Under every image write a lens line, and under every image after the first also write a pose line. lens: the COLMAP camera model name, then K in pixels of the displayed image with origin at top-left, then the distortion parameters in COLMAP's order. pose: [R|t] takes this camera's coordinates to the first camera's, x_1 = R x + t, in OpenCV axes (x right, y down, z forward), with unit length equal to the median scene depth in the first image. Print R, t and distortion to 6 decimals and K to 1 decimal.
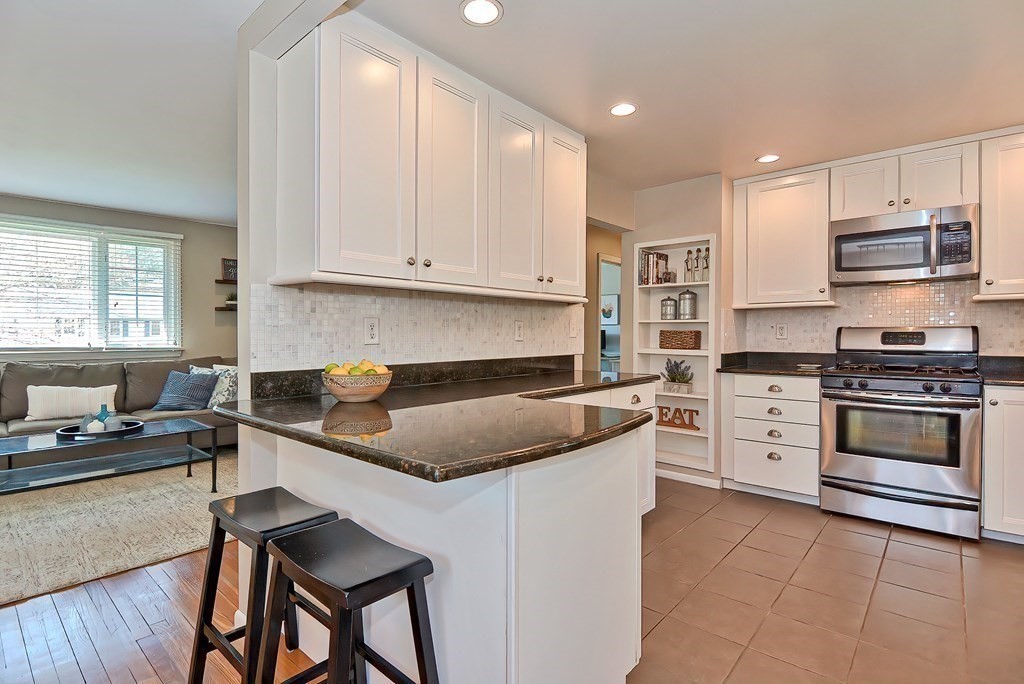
lens RADIAL K [[507.0, 0, 515.5], [0, 507.0, 337.9], [0, 0, 1]] dist [0.002410, -0.016035]
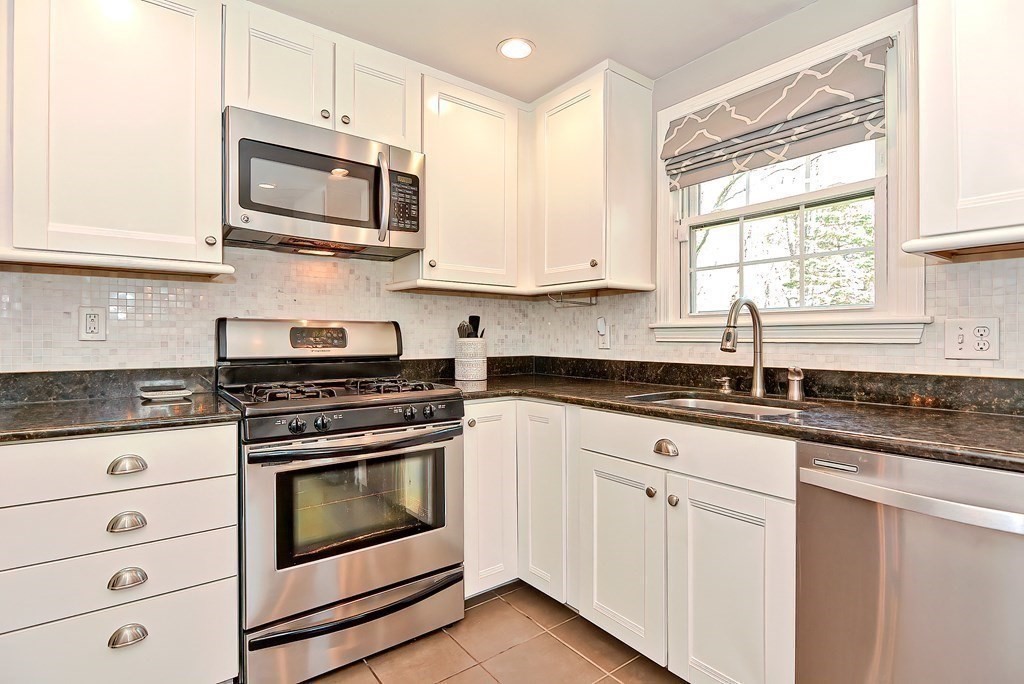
lens RADIAL K [[512.3, 0, 539.5], [0, 512.3, 340.4], [0, 0, 1]] dist [0.001842, -0.008840]
pose [[0.211445, -0.006235, 0.977370, 0.187645], [0.007347, 0.999962, 0.004789, 0.003037], [-0.977362, 0.006168, 0.211483, 0.587490]]
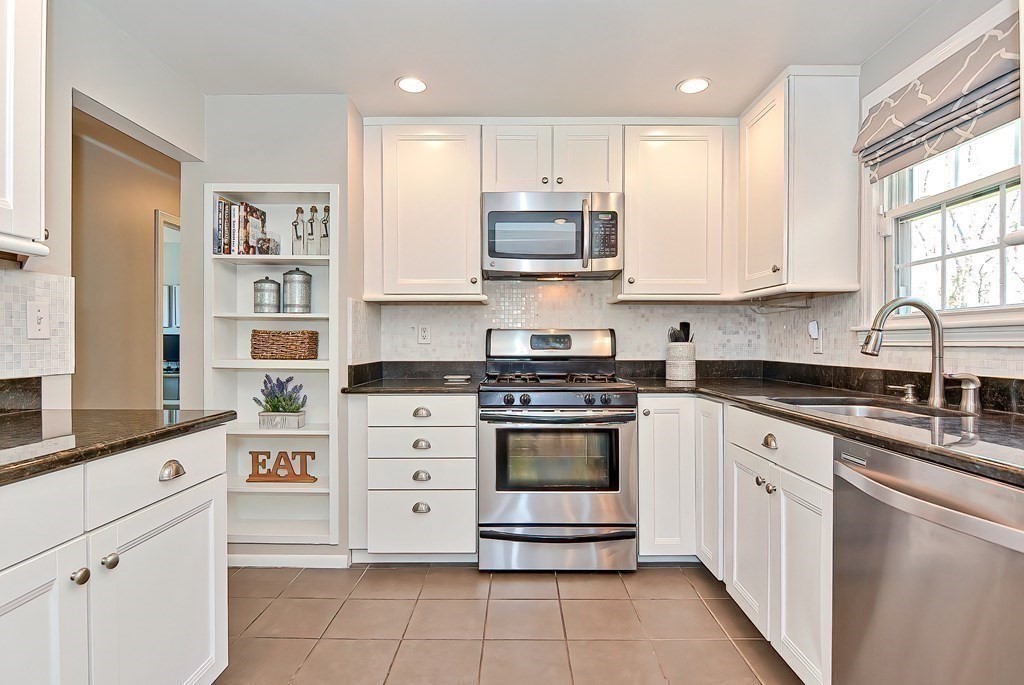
lens RADIAL K [[528.0, 0, 509.5], [0, 528.0, 346.9], [0, 0, 1]] dist [0.001969, -0.010583]
pose [[0.774035, -0.005134, 0.633122, 0.134750], [0.005070, 0.999985, 0.001911, 0.007091], [-0.633123, 0.001730, 0.774050, 0.338792]]
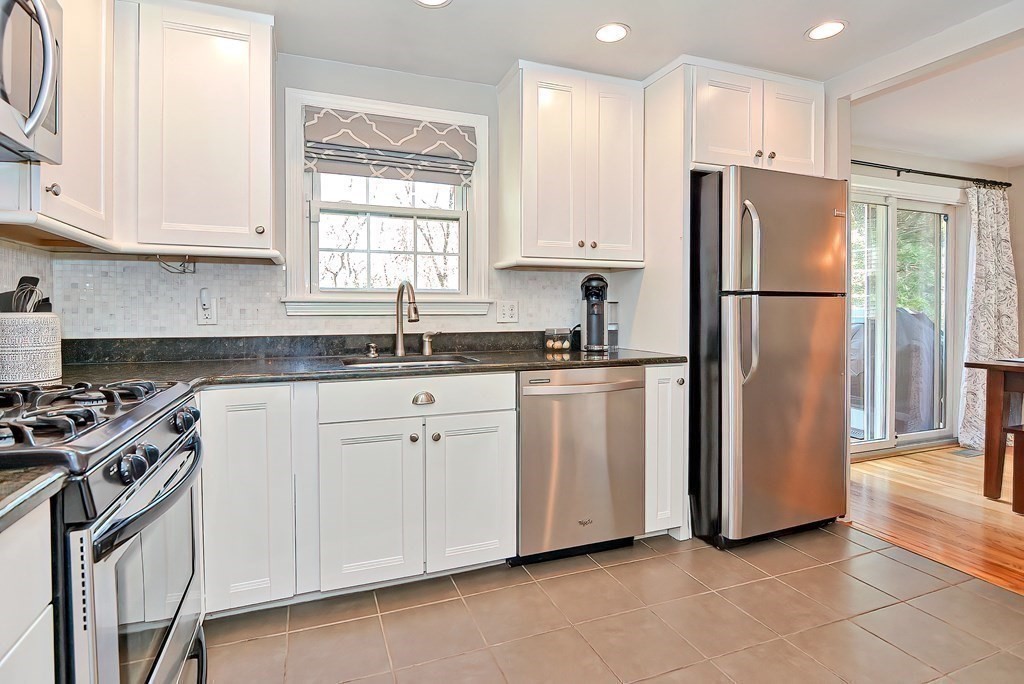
lens RADIAL K [[500.6, 0, 501.3], [0, 500.6, 322.6], [0, 0, 1]] dist [0.002132, -0.007755]
pose [[-0.868747, -0.010484, 0.495145, 0.305248], [0.005098, 0.999534, 0.030109, -0.000423], [-0.495230, 0.028681, -0.868288, 1.021956]]
